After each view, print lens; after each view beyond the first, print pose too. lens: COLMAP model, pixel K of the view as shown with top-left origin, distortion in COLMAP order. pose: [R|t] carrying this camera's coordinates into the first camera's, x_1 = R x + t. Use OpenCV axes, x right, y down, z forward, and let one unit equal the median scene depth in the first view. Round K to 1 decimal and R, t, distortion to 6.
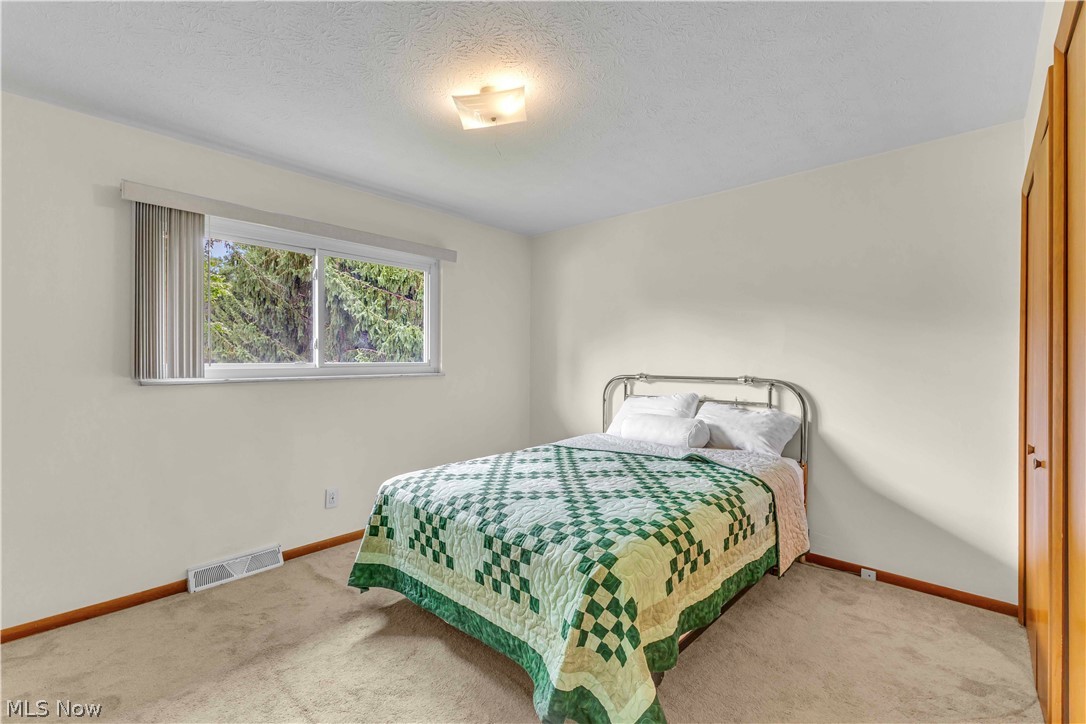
lens RADIAL K [[473.6, 0, 542.6], [0, 473.6, 365.8], [0, 0, 1]] dist [0.018970, -0.000108]
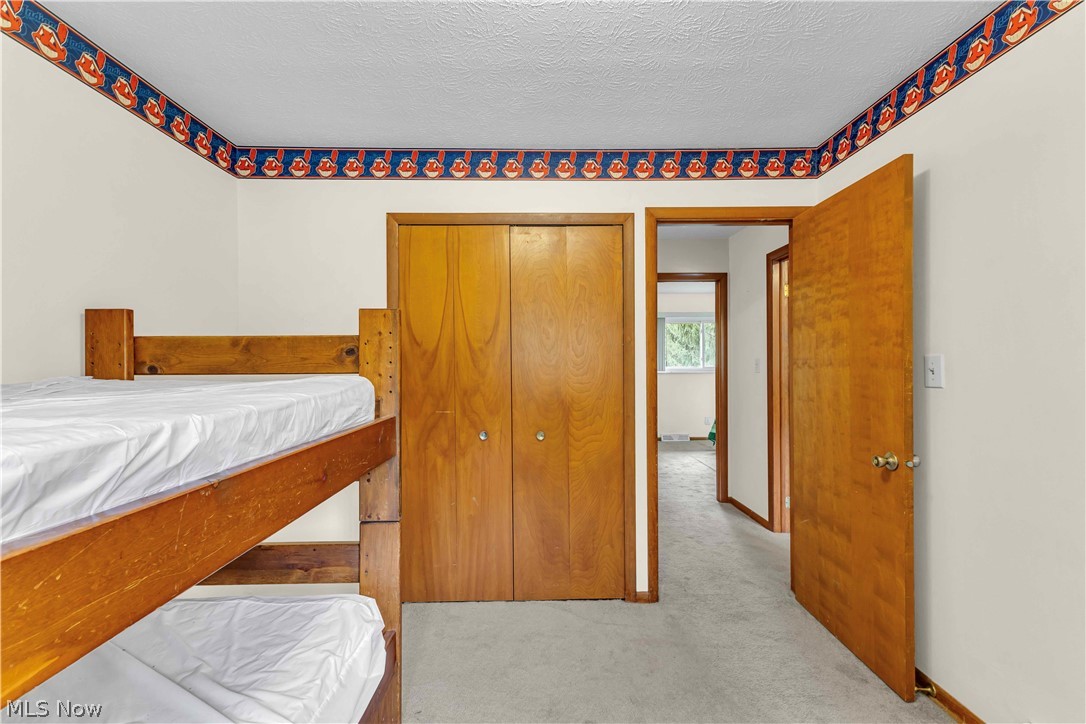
lens RADIAL K [[473.6, 0, 542.6], [0, 473.6, 365.8], [0, 0, 1]] dist [0.018970, -0.000108]
pose [[0.680960, -0.007679, -0.732280, 0.339178], [-0.001288, 0.999931, -0.011684, 0.009109], [0.732319, 0.008899, 0.680904, -0.567876]]
